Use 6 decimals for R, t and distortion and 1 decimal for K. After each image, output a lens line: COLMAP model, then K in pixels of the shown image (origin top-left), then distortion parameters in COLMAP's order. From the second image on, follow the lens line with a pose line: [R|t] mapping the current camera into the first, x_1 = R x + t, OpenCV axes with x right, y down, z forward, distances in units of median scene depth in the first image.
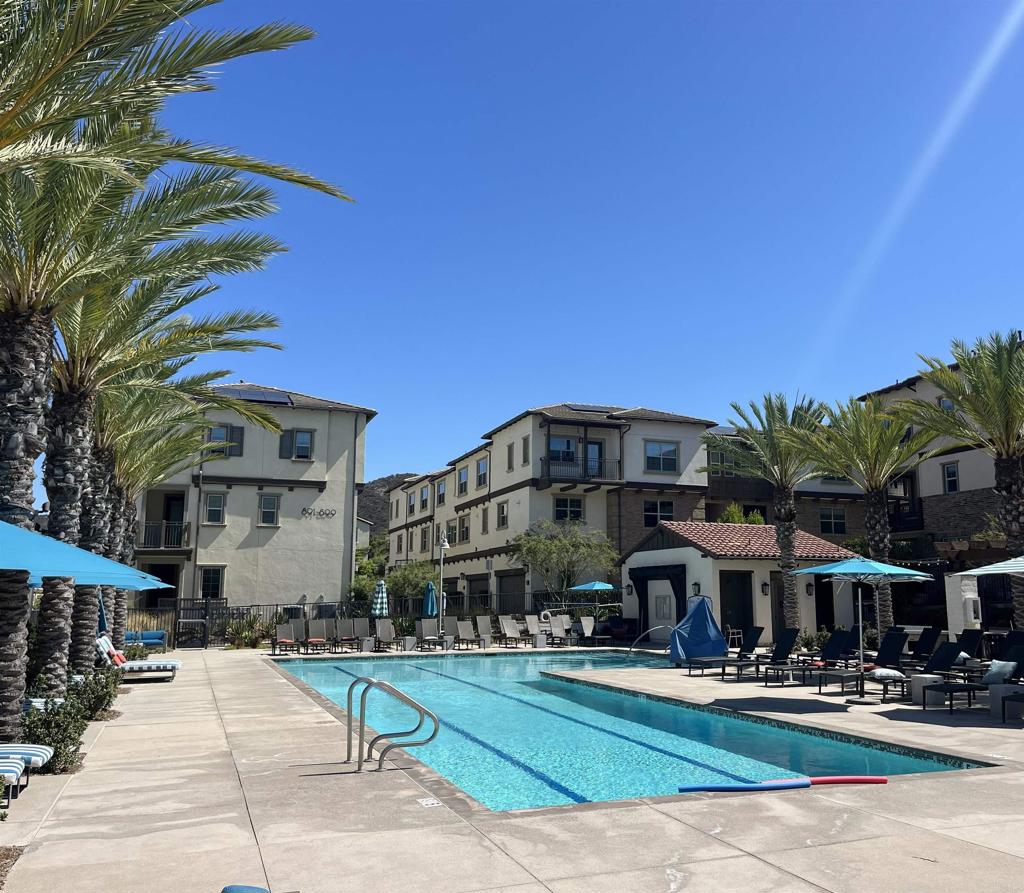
lens RADIAL K [[891.4, 0, 568.9], [0, 891.4, 459.2], [0, 0, 1]] dist [0.037573, -0.008682]
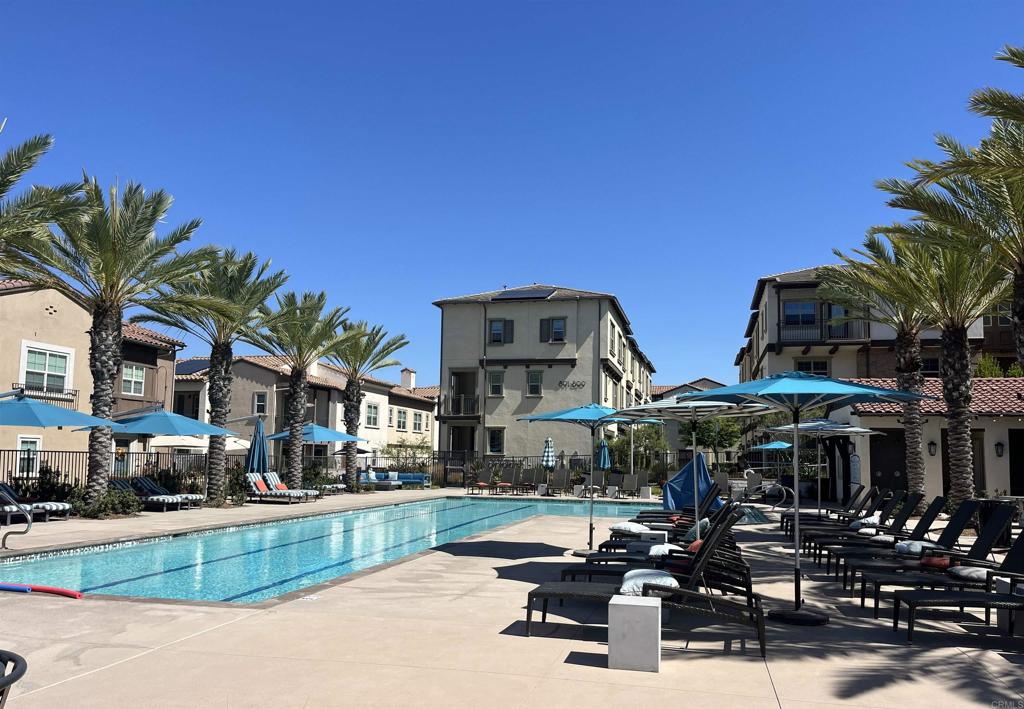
lens RADIAL K [[756.7, 0, 519.8], [0, 756.7, 413.2], [0, 0, 1]] dist [0.030691, 0.001199]
pose [[0.808259, -0.017413, -0.588569, 0.278205], [0.072003, 0.994984, 0.069442, 0.022323], [0.584407, -0.098506, 0.805459, 0.121486]]
